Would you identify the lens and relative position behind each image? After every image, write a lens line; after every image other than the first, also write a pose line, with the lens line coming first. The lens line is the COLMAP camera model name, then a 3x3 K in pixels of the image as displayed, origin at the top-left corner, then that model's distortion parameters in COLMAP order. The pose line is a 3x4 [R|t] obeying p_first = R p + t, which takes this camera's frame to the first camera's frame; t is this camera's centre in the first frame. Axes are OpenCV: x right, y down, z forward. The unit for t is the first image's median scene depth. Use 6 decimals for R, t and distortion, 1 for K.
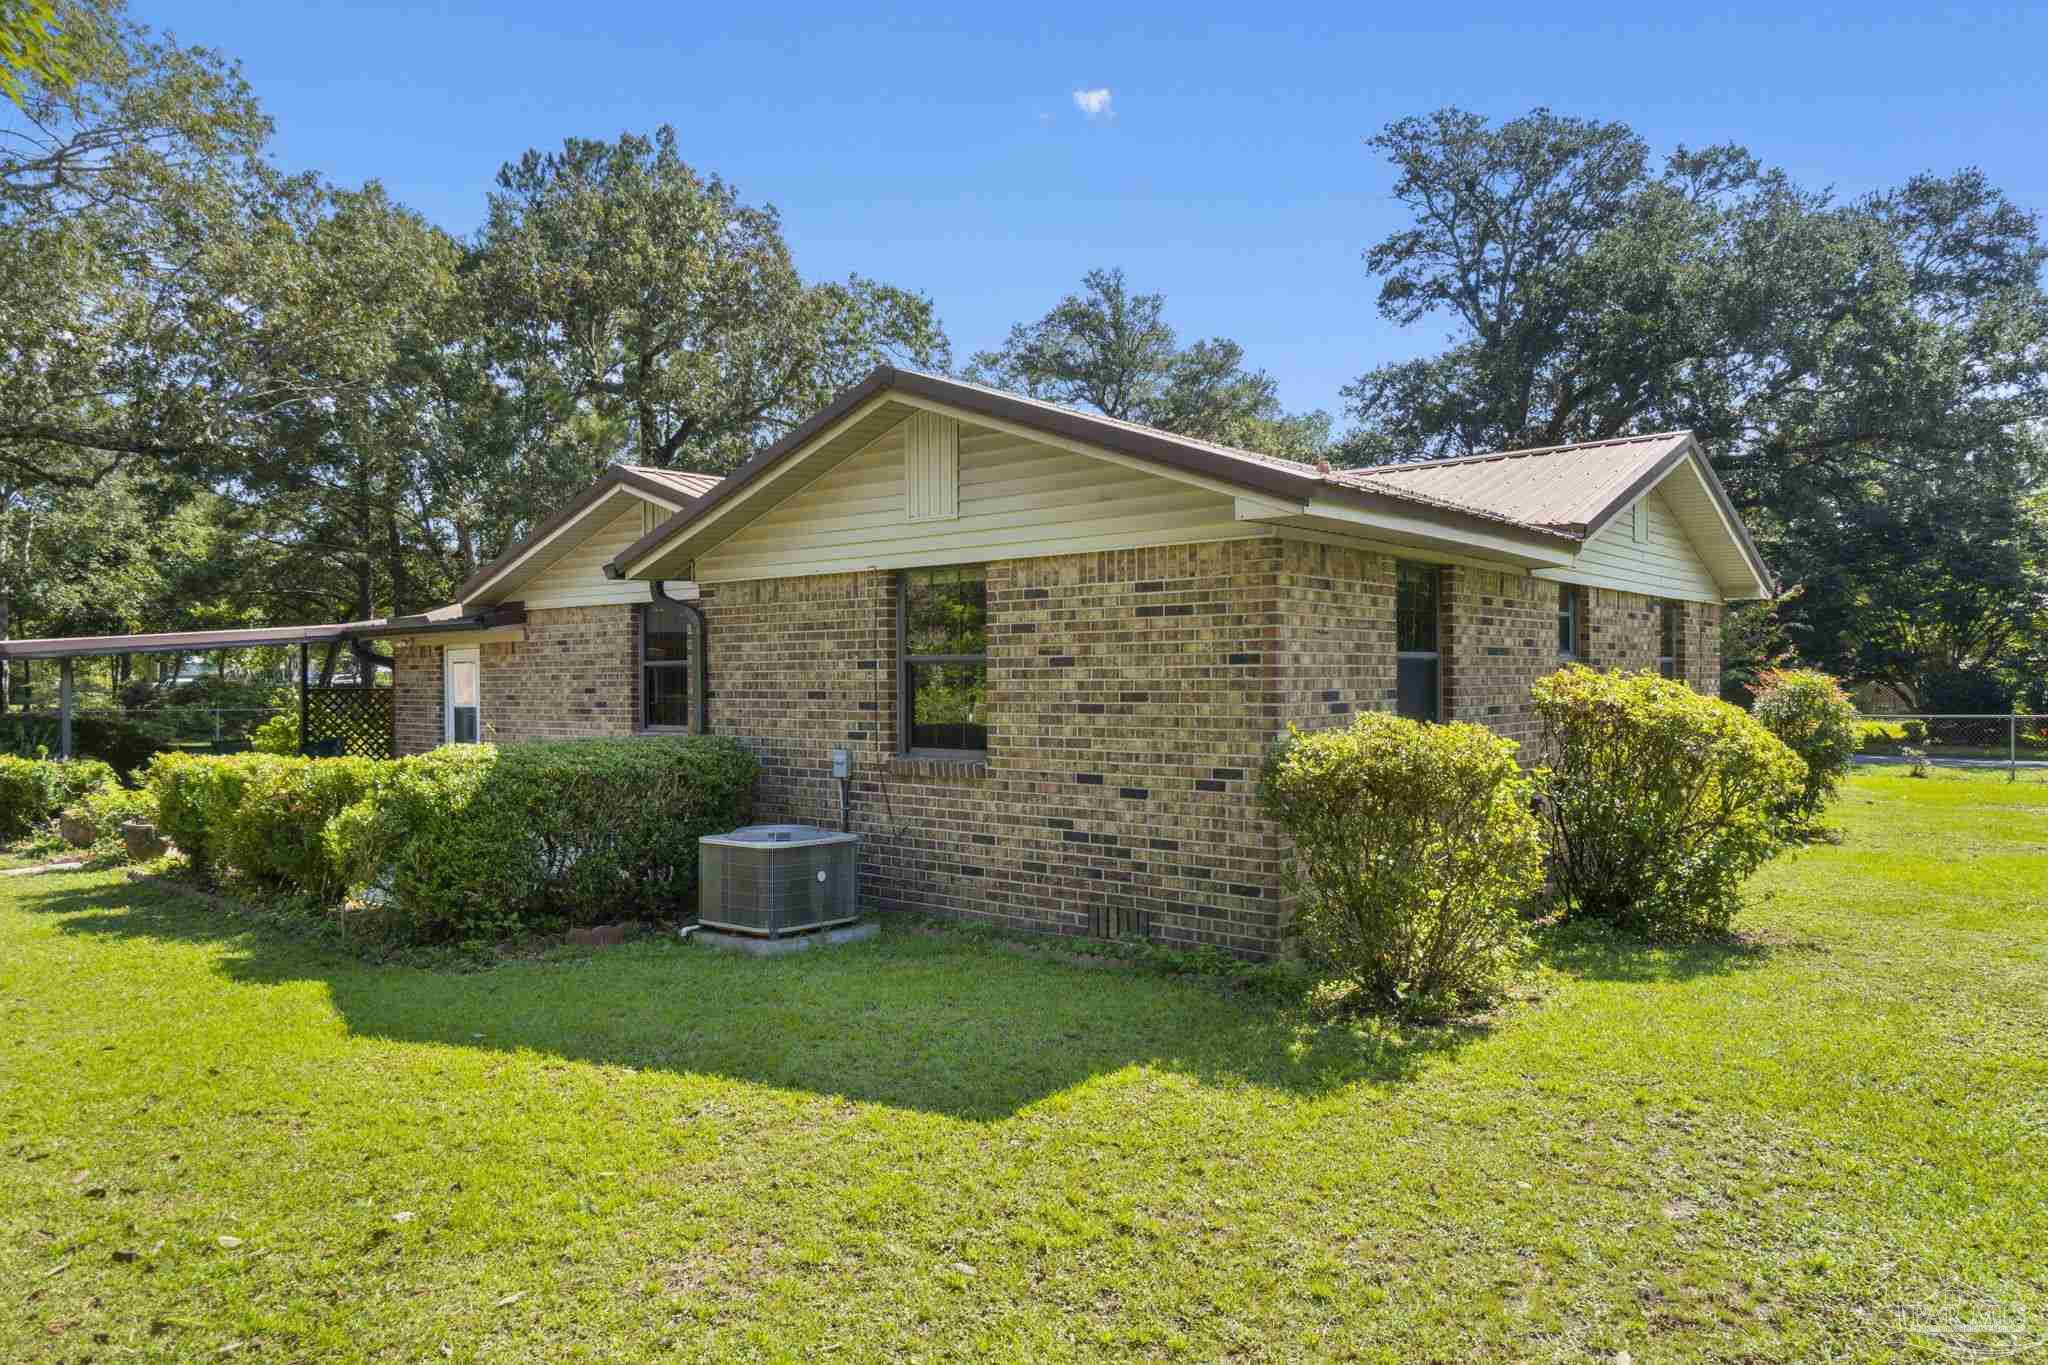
lens RADIAL K [[1360.6, 0, 1009.5], [0, 1360.6, 683.9], [0, 0, 1]] dist [0.008697, 0.002031]
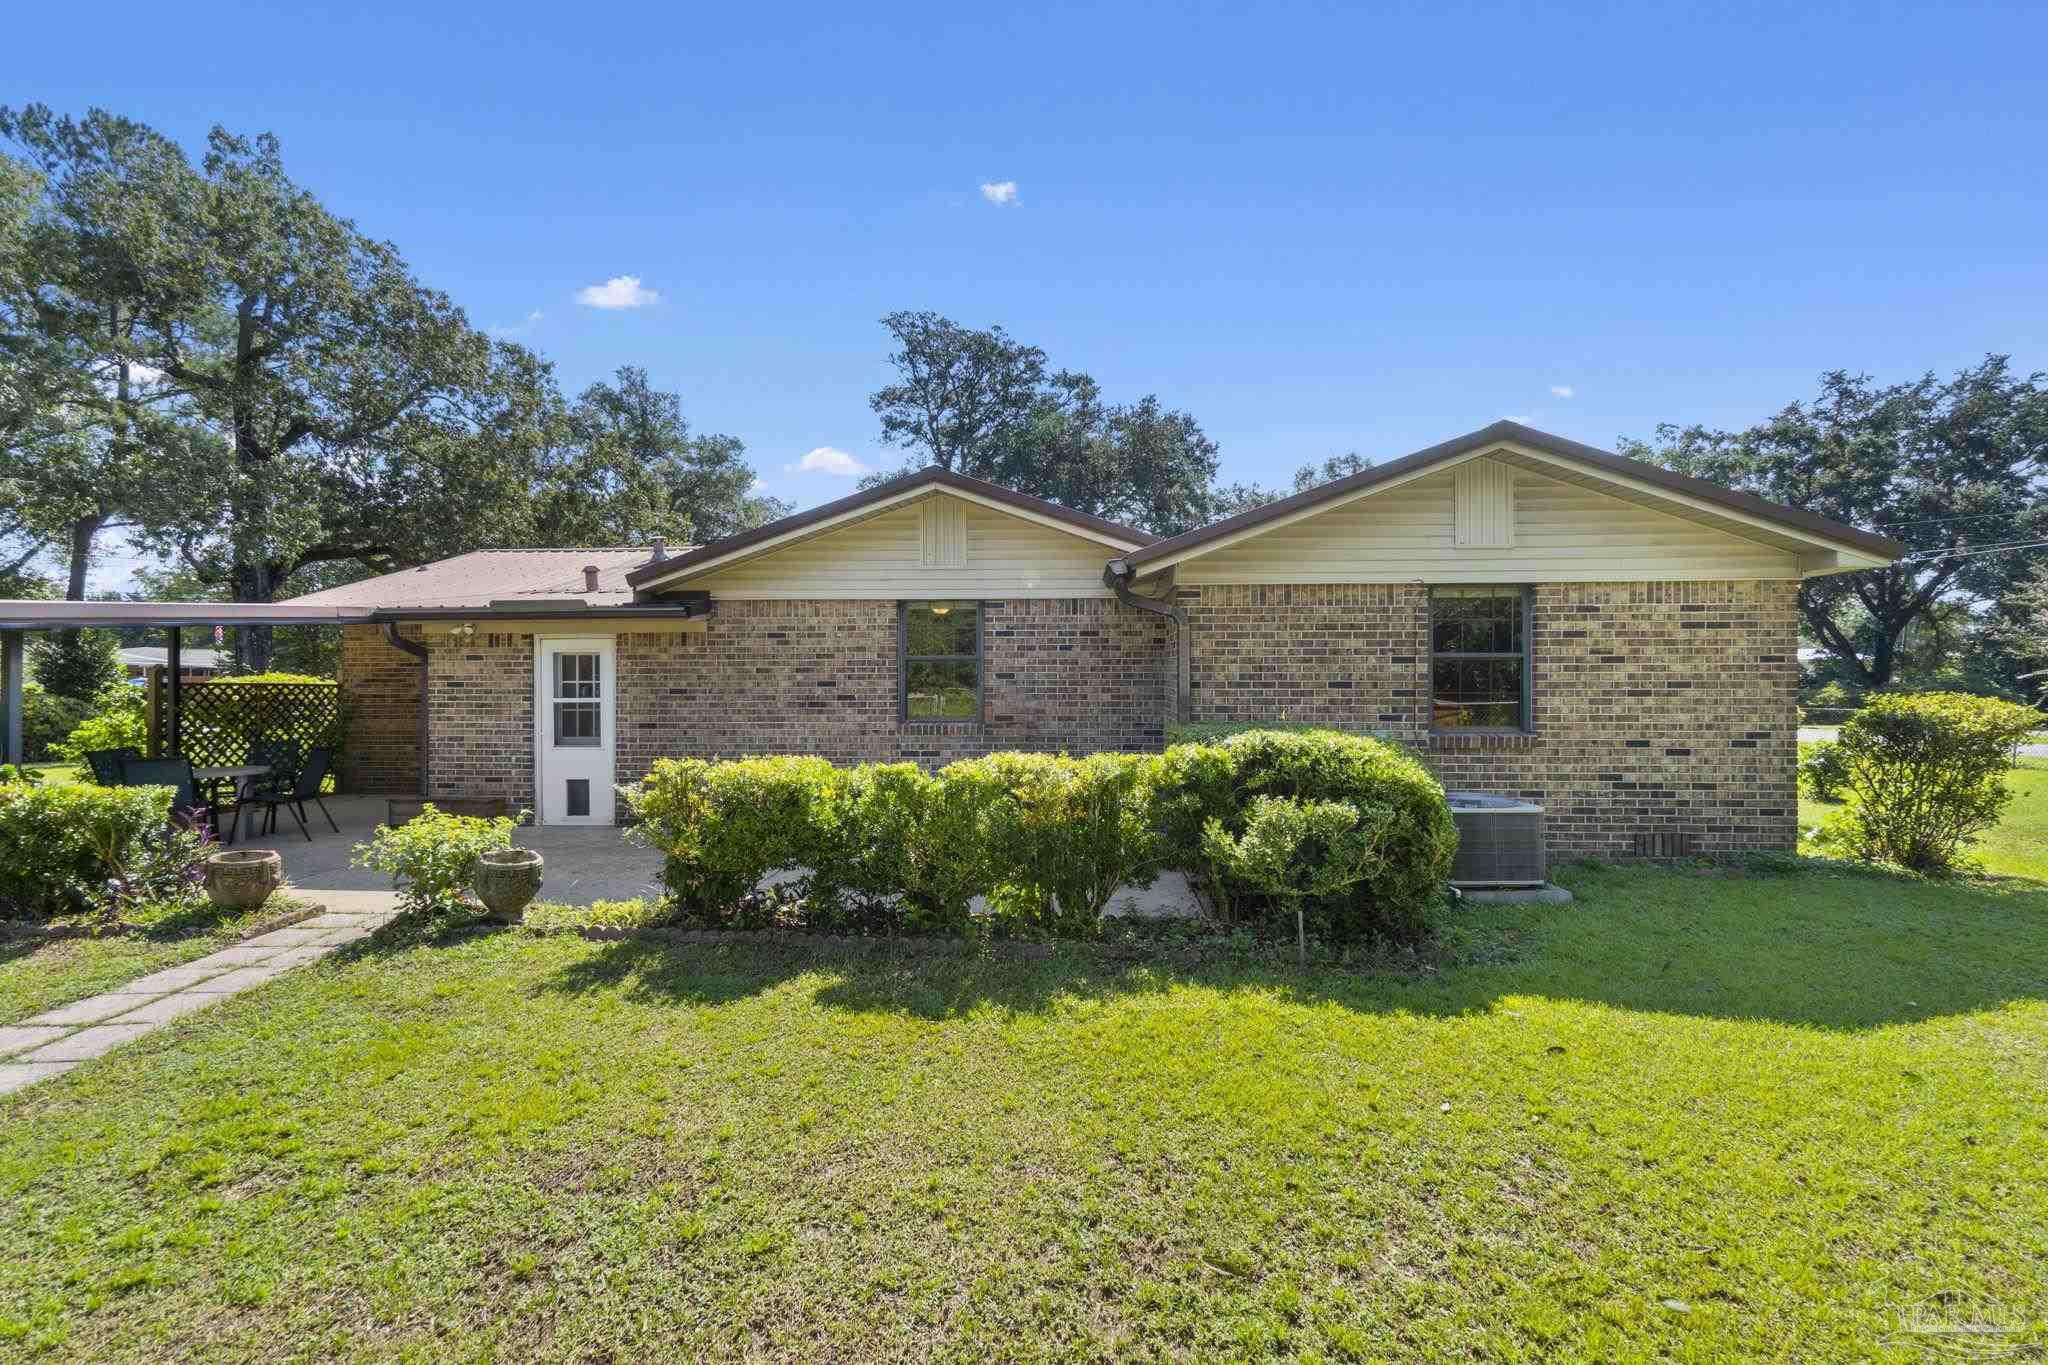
lens RADIAL K [[901.0, 0, 1026.3], [0, 901.0, 684.2], [0, 0, 1]] dist [0.000737, -0.000634]
pose [[0.800028, 0.005370, 0.599938, -0.971587], [-0.001639, 0.999976, -0.006765, 0.015875], [-0.599960, 0.004429, 0.800018, 0.620600]]
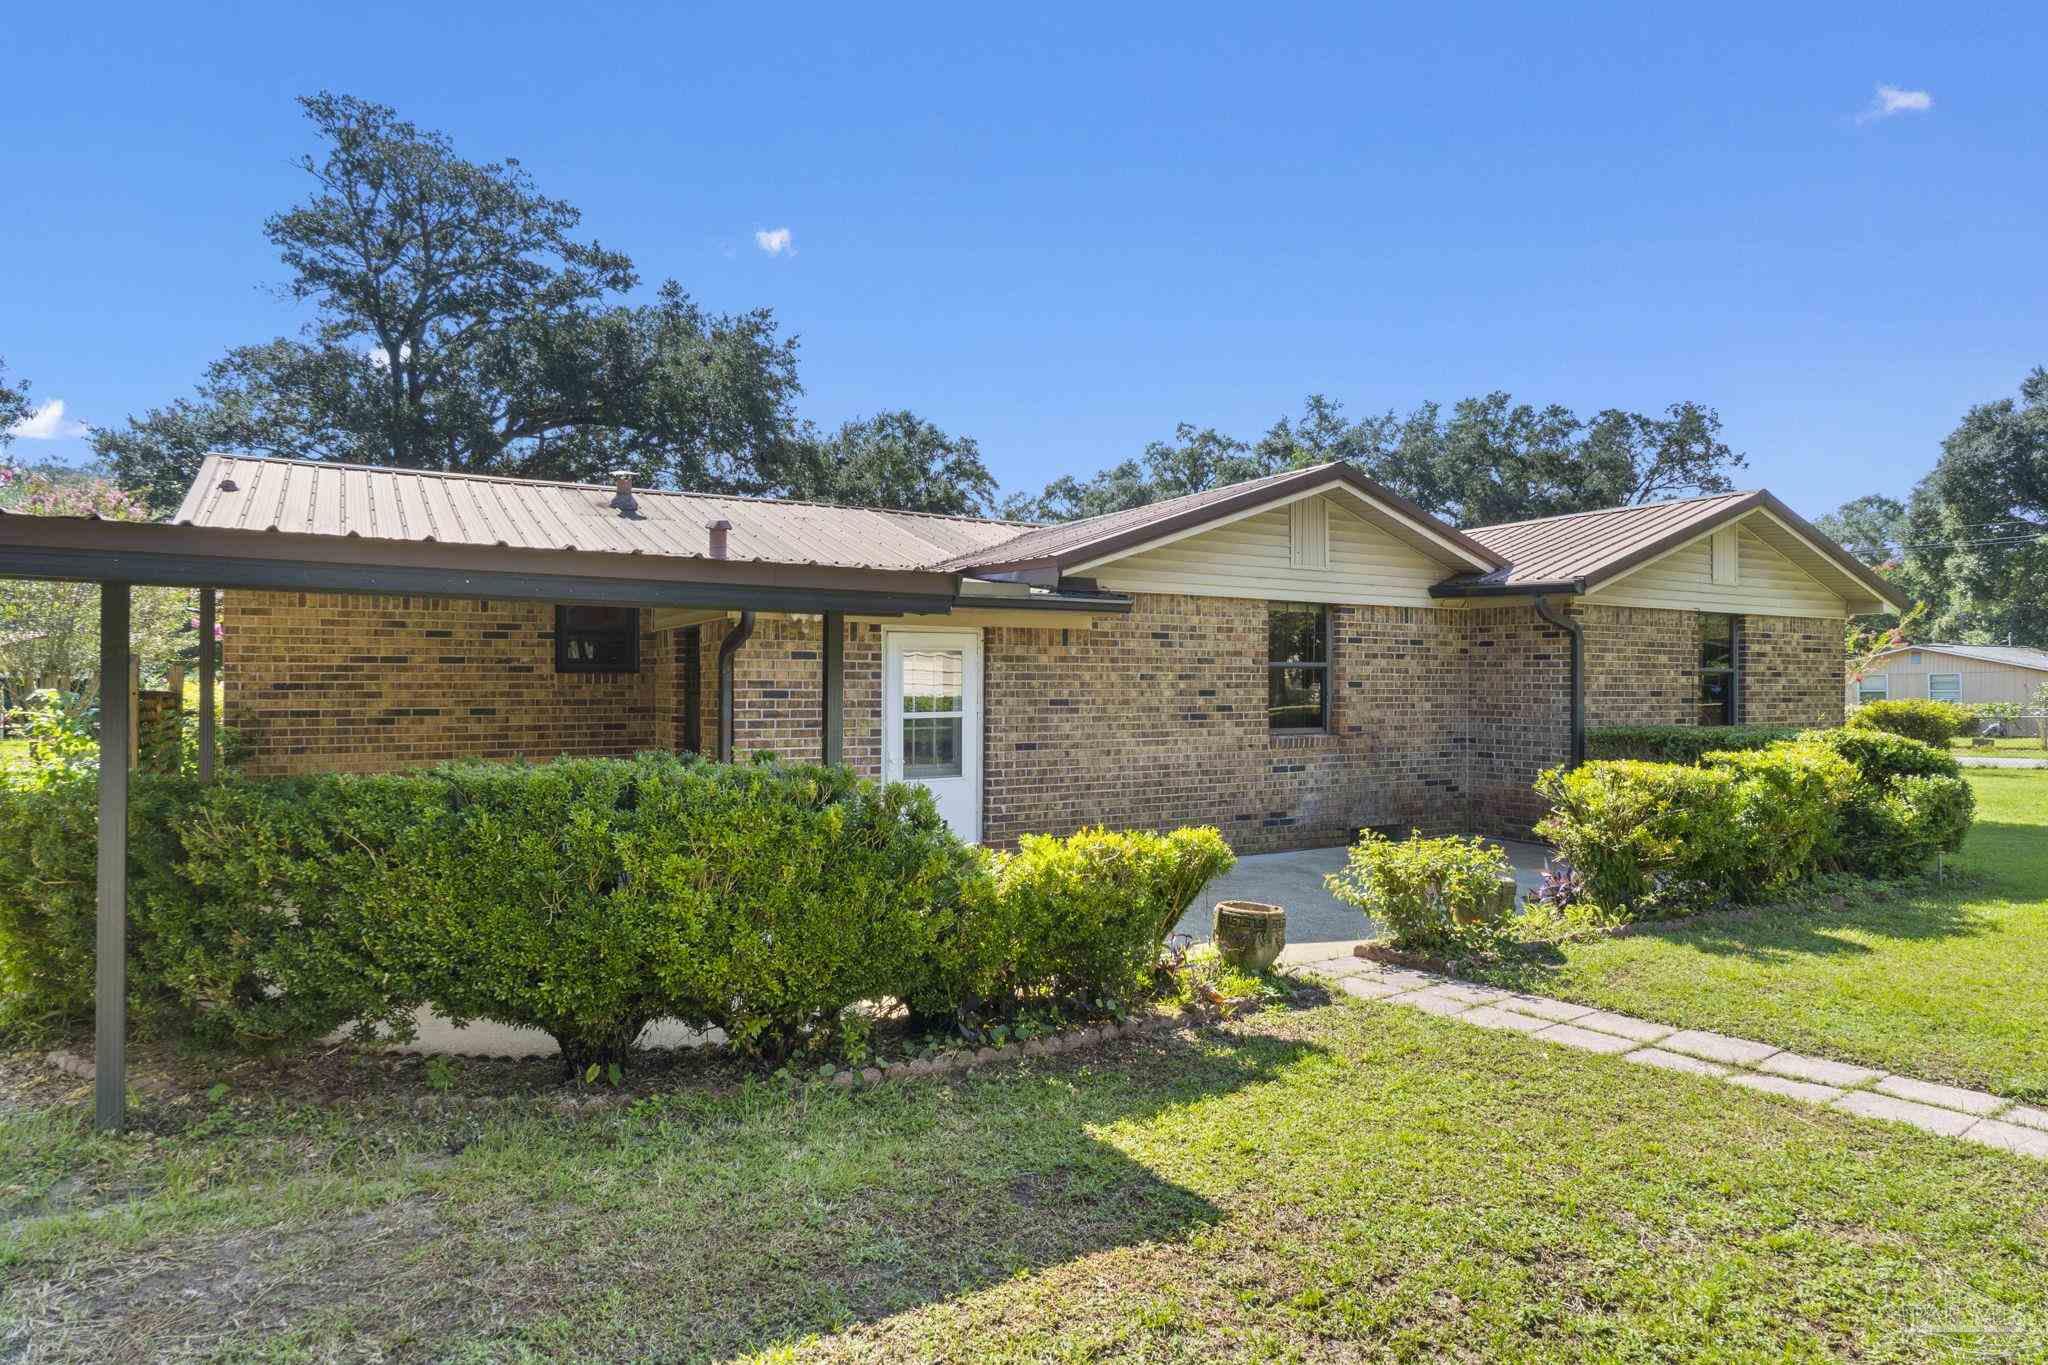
lens RADIAL K [[1216.9, 0, 1031.7], [0, 1216.9, 685.1], [0, 0, 1]] dist [0.014484, 0.001205]
pose [[0.309739, 0.010172, 0.950767, -1.796359], [0.001980, 0.999934, -0.011343, 0.014434], [-0.950820, 0.005396, 0.309698, 1.422994]]
